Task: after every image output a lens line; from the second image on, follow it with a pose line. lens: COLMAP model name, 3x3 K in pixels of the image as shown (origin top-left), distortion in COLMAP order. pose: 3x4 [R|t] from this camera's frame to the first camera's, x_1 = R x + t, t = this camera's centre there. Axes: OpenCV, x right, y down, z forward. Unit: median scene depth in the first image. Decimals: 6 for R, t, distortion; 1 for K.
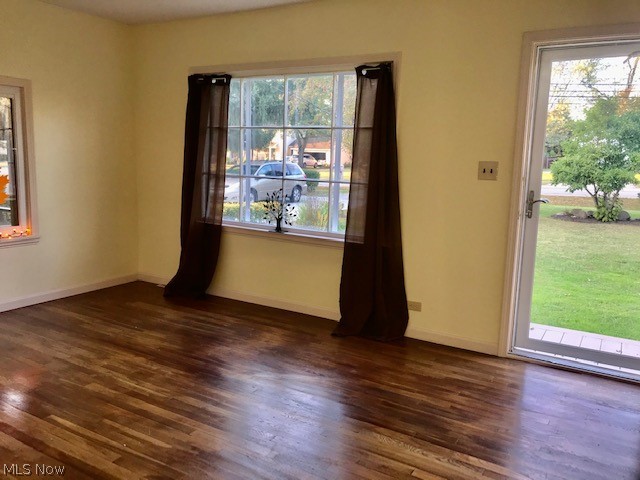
lens RADIAL K [[522.5, 0, 328.8], [0, 522.5, 242.0], [0, 0, 1]] dist [0.010875, -0.009839]
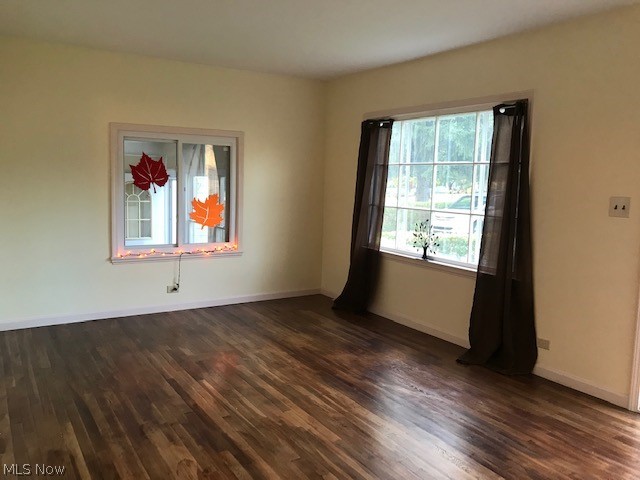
lens RADIAL K [[522.5, 0, 328.8], [0, 522.5, 242.0], [0, 0, 1]] dist [0.010875, -0.009839]
pose [[0.895181, 0.049166, -0.442983, 0.226877], [-0.075555, 0.996252, -0.042109, 0.005410], [0.439252, 0.071164, 0.895541, -0.062387]]
